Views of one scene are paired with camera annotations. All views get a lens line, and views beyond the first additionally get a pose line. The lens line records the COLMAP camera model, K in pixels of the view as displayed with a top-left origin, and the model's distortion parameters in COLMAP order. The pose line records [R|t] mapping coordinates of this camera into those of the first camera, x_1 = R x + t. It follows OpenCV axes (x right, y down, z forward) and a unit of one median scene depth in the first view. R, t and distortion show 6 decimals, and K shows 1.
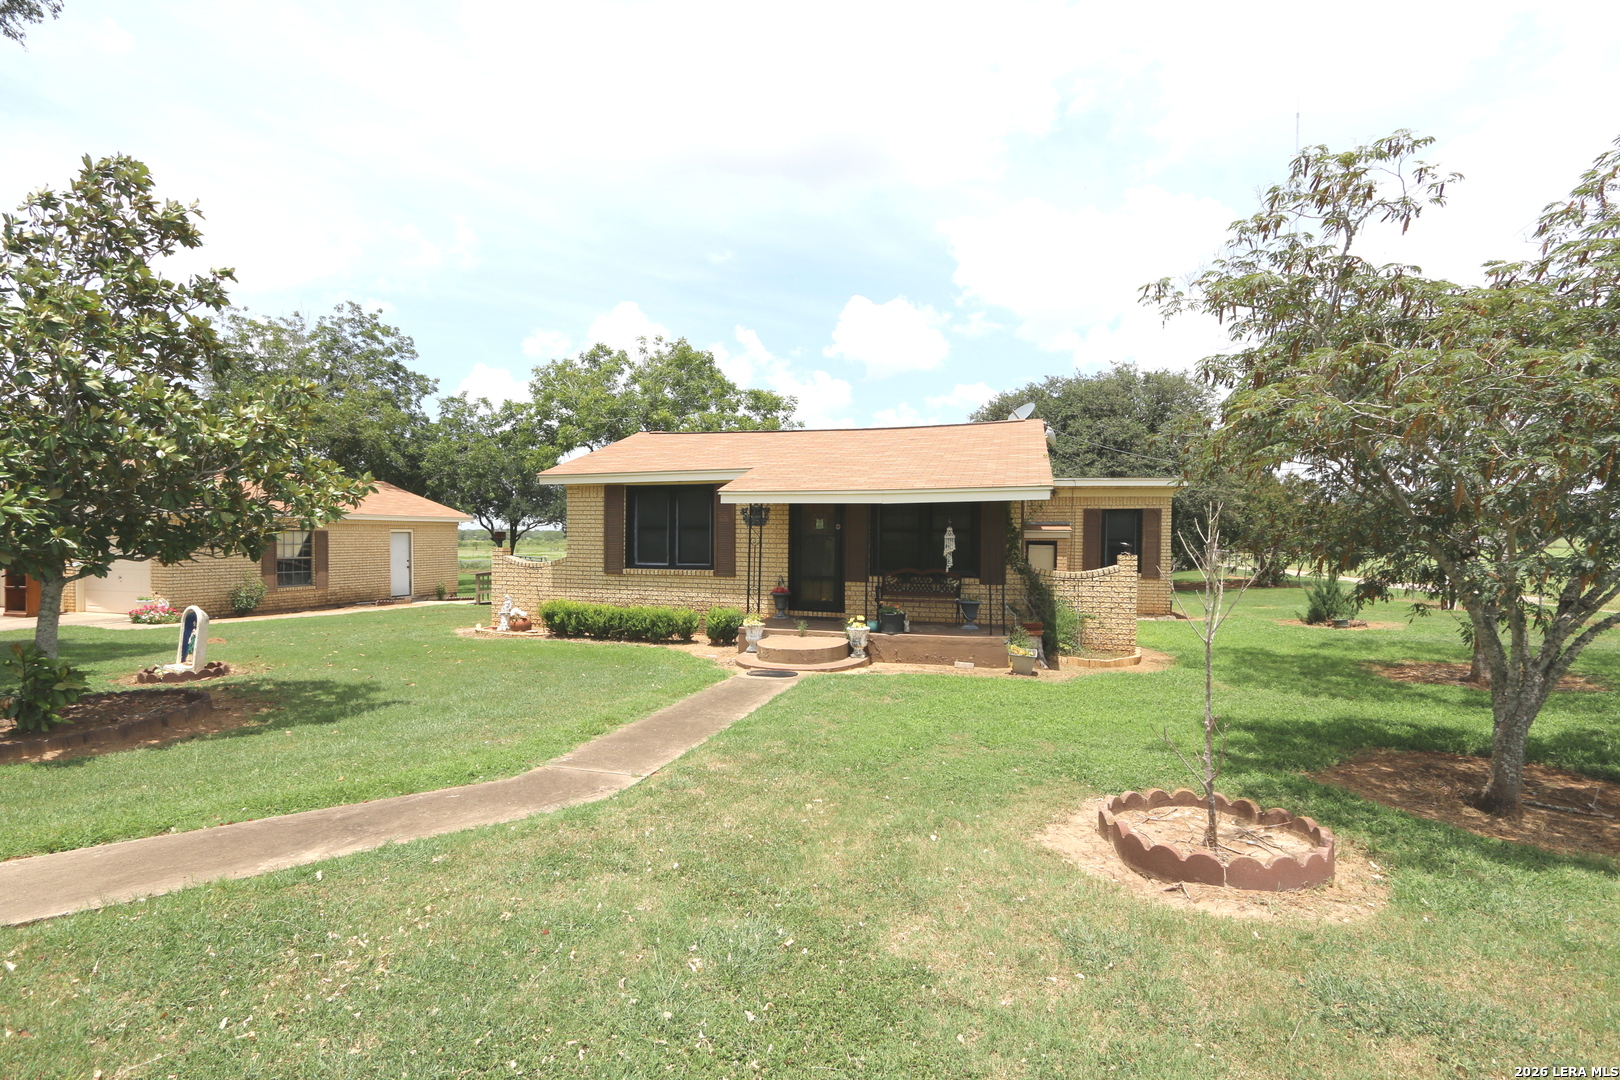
lens RADIAL K [[737.0, 0, 811.1], [0, 737.0, 550.1], [0, 0, 1]] dist [-0.018848, -0.000596]
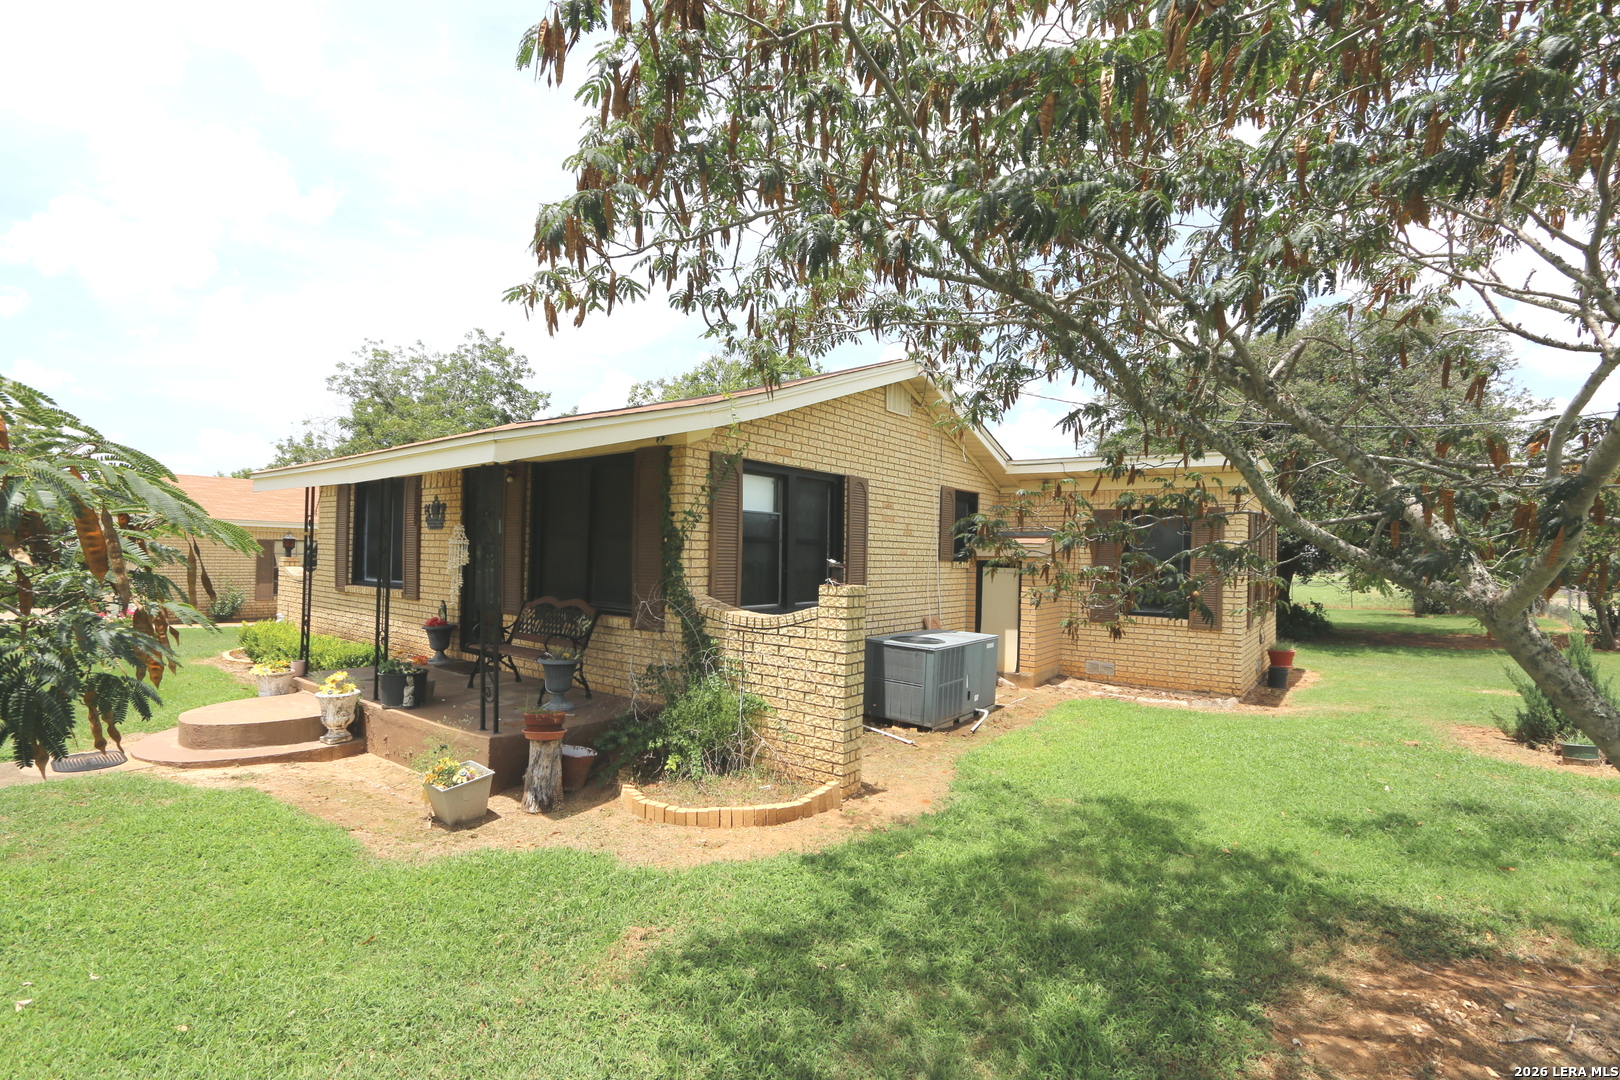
lens RADIAL K [[737.0, 0, 809.5], [0, 737.0, 547.5], [0, 0, 1]] dist [-0.018848, -0.000596]
pose [[0.917706, 0.004215, -0.397238, 0.599498], [-0.014526, 0.999631, -0.022950, -0.006762], [0.396995, 0.026832, 0.917428, 0.536997]]
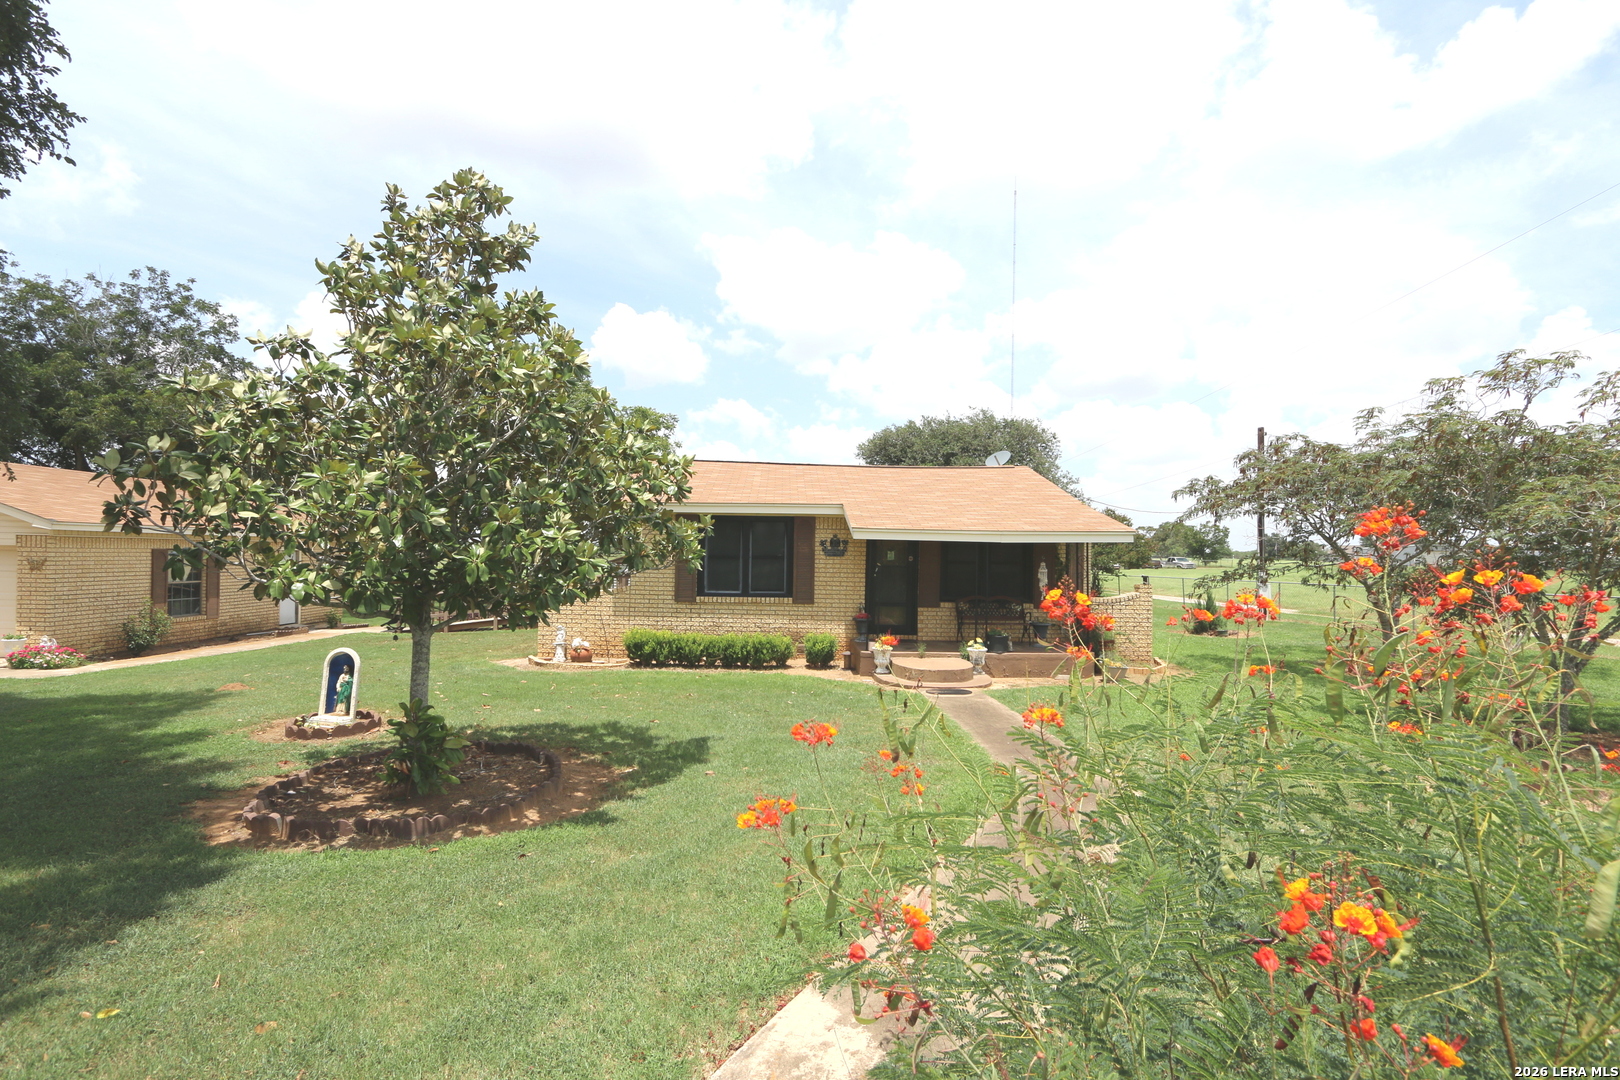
lens RADIAL K [[737.0, 0, 807.4], [0, 737.0, 545.5], [0, 0, 1]] dist [-0.018848, -0.000596]
pose [[0.949892, 0.011762, 0.312355, -0.426873], [-0.004878, 0.999728, -0.022811, -0.023233], [-0.312539, 0.020144, 0.949691, -0.017505]]
